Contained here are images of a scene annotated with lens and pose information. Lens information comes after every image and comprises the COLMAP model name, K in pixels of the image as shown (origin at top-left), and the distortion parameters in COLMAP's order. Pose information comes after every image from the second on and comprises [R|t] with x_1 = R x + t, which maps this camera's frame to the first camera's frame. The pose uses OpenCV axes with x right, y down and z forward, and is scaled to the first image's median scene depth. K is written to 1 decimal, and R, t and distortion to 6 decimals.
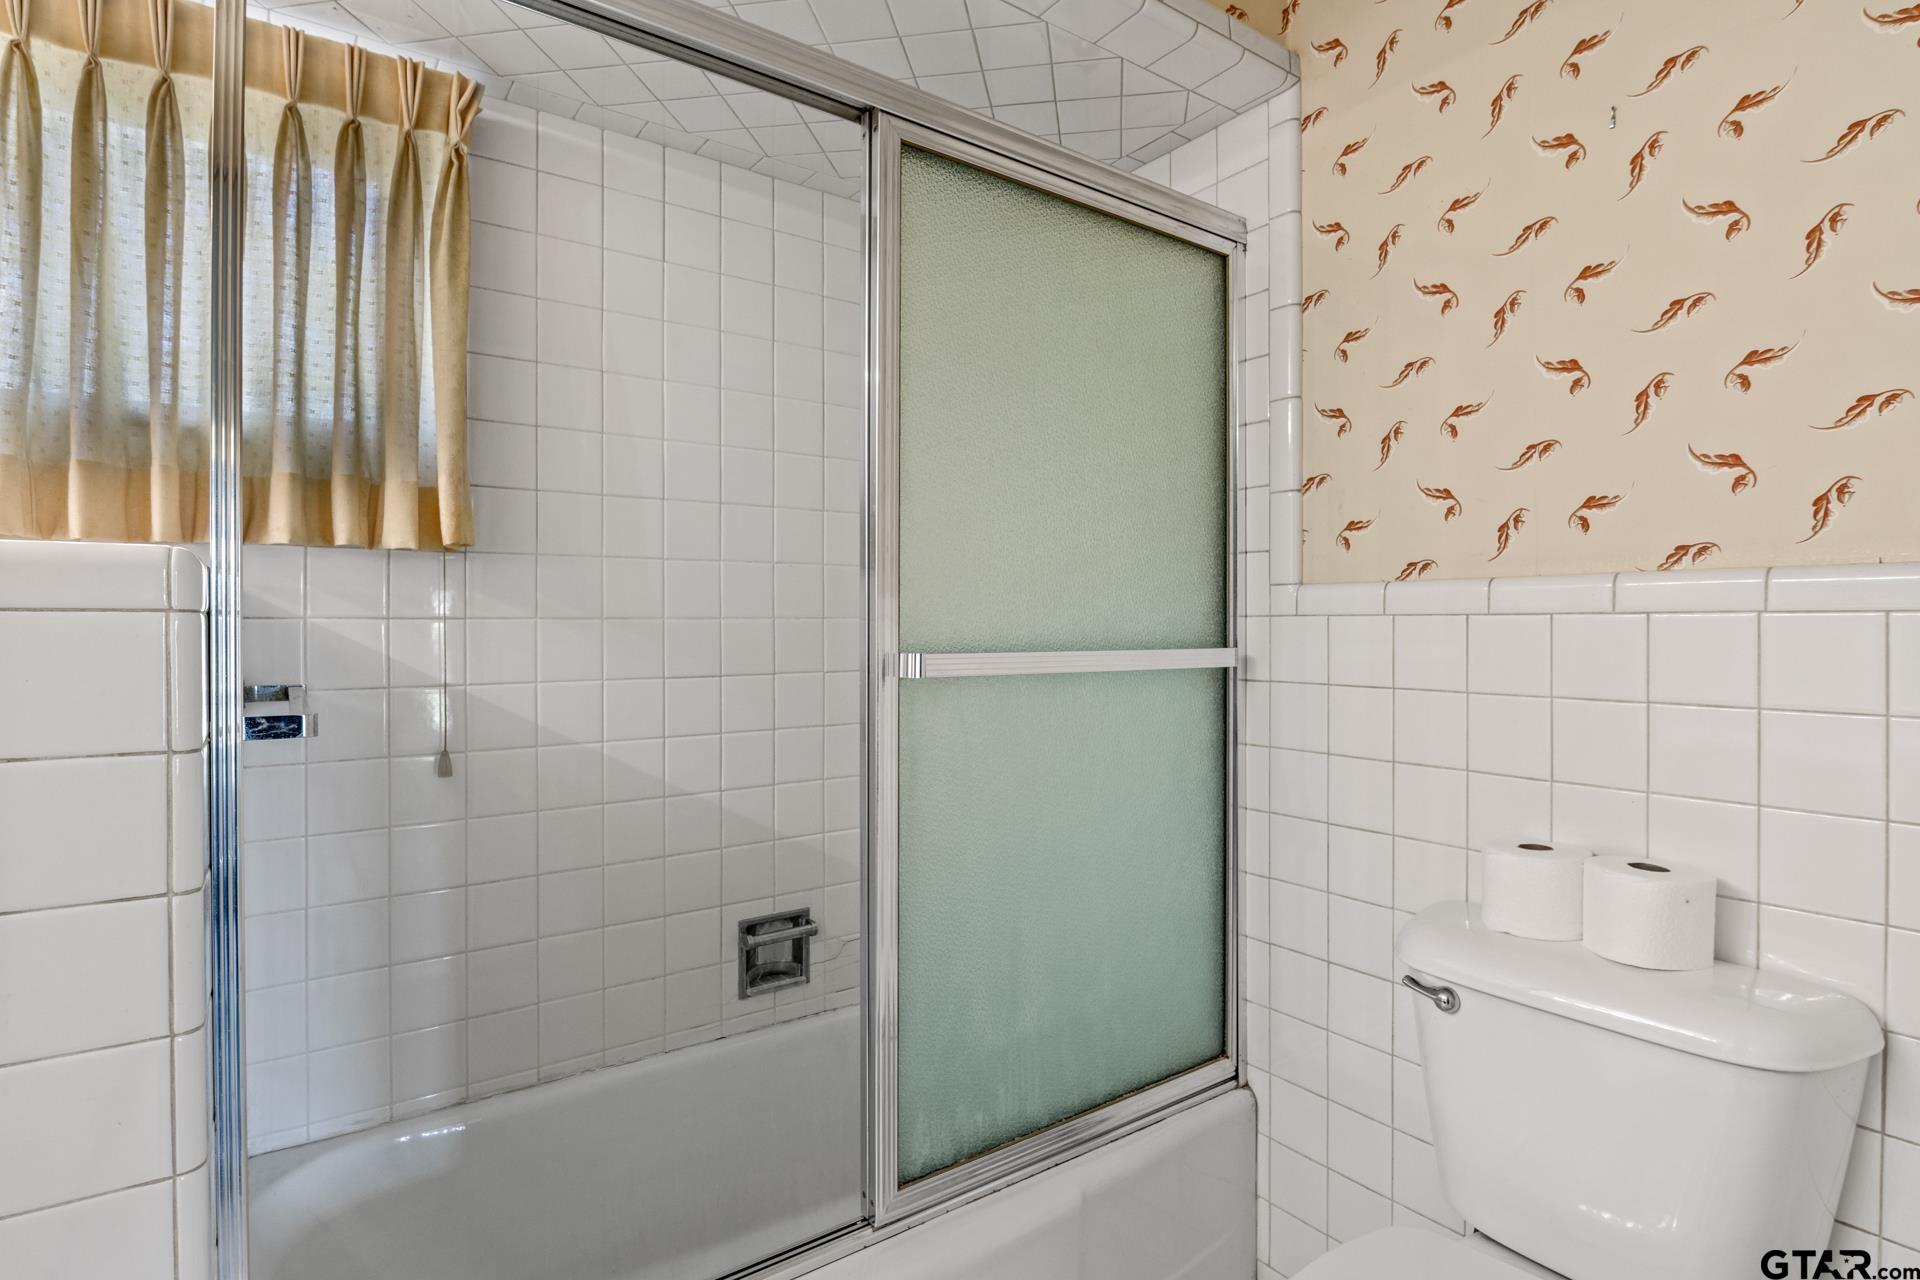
lens RADIAL K [[948.2, 0, 967.0], [0, 948.2, 629.7], [0, 0, 1]] dist [-0.000403, -0.000365]
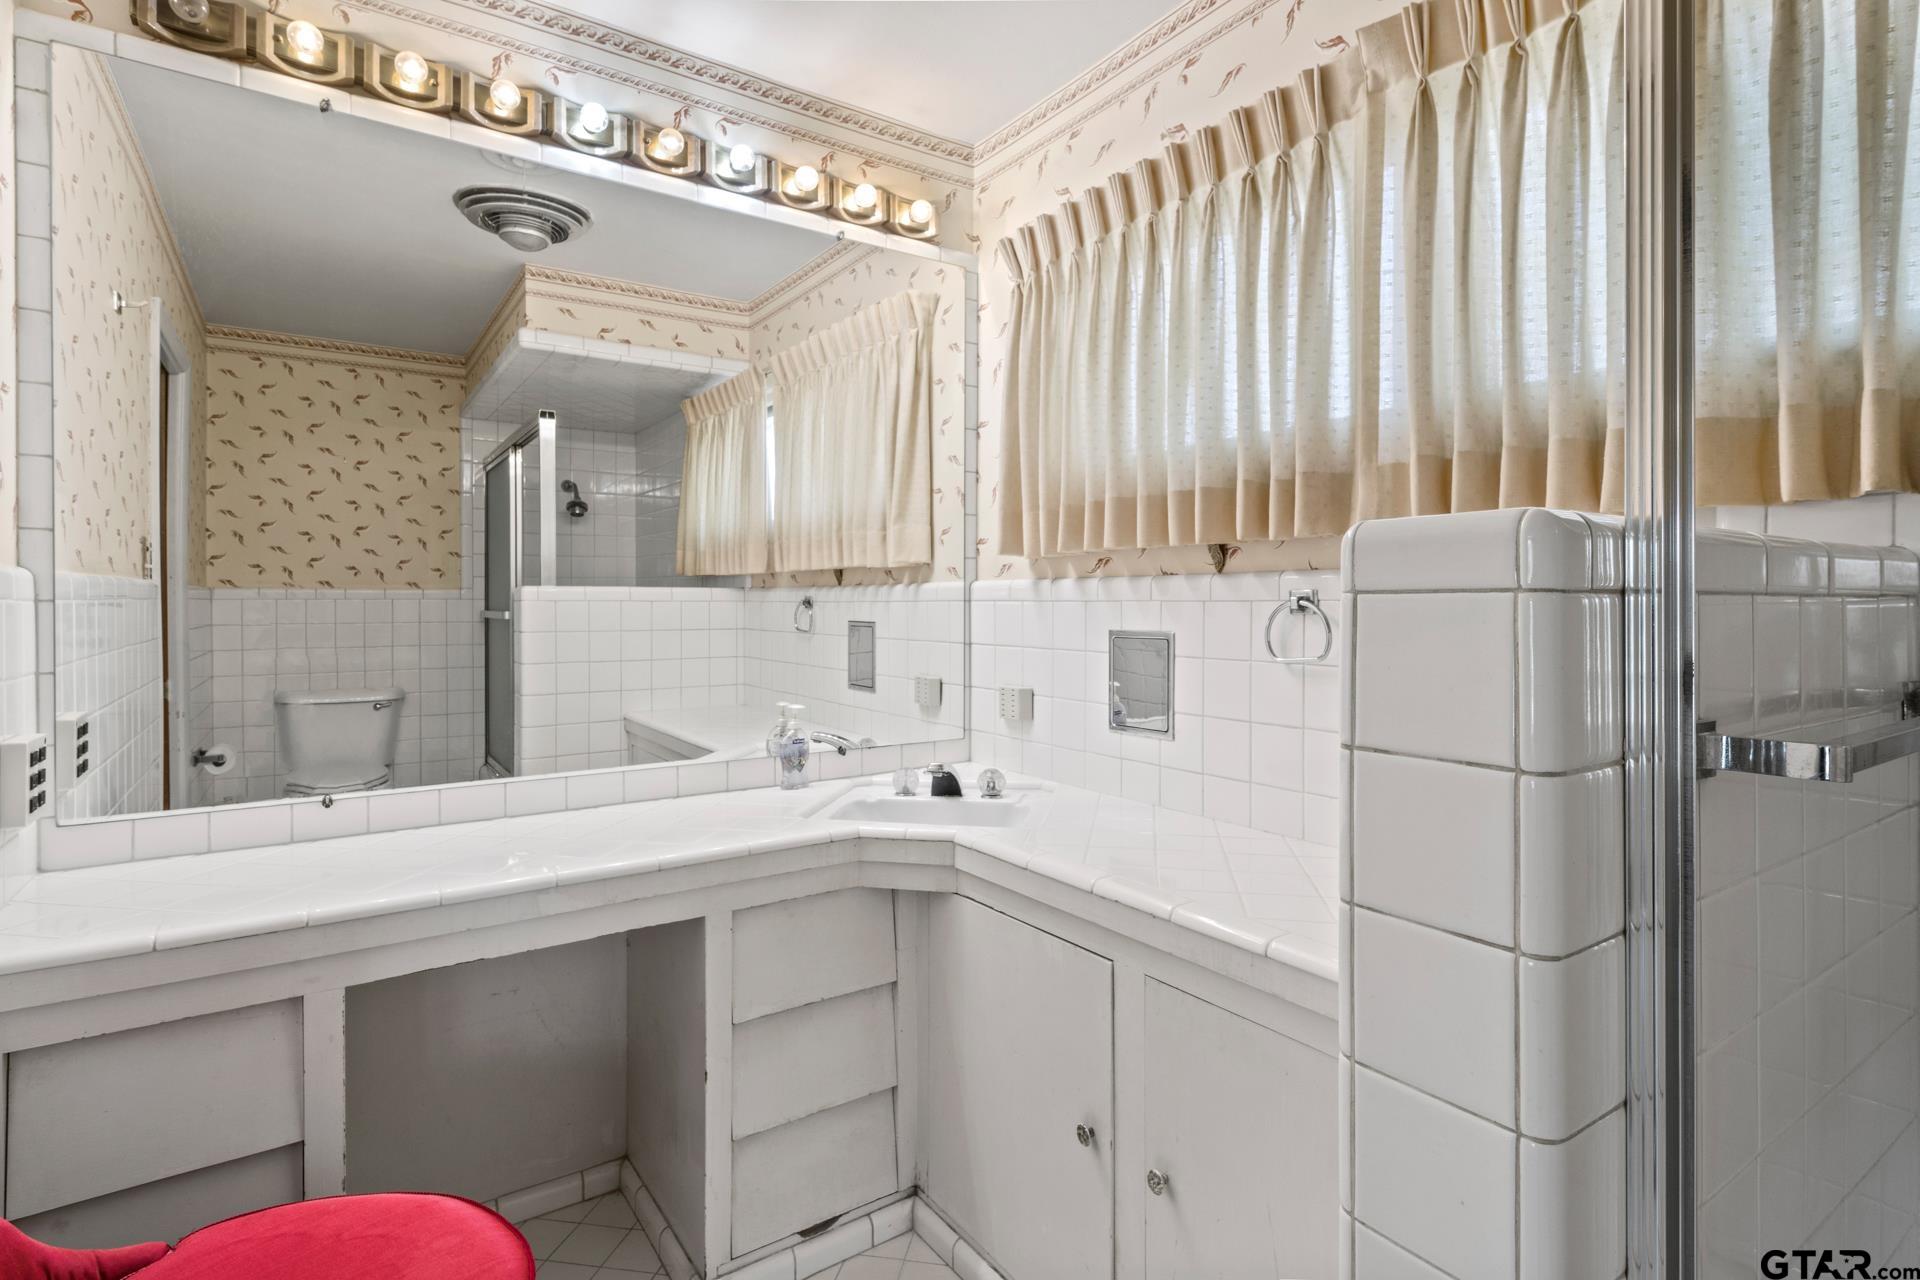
lens RADIAL K [[971.5, 0, 963.9], [0, 971.5, 603.5], [0, 0, 1]] dist [-0.001038, -0.006787]
pose [[-0.021640, -0.000669, -0.999766, -0.028761], [-0.001143, 0.999999, -0.000645, -0.008138], [0.999765, 0.001129, -0.021641, 0.558066]]
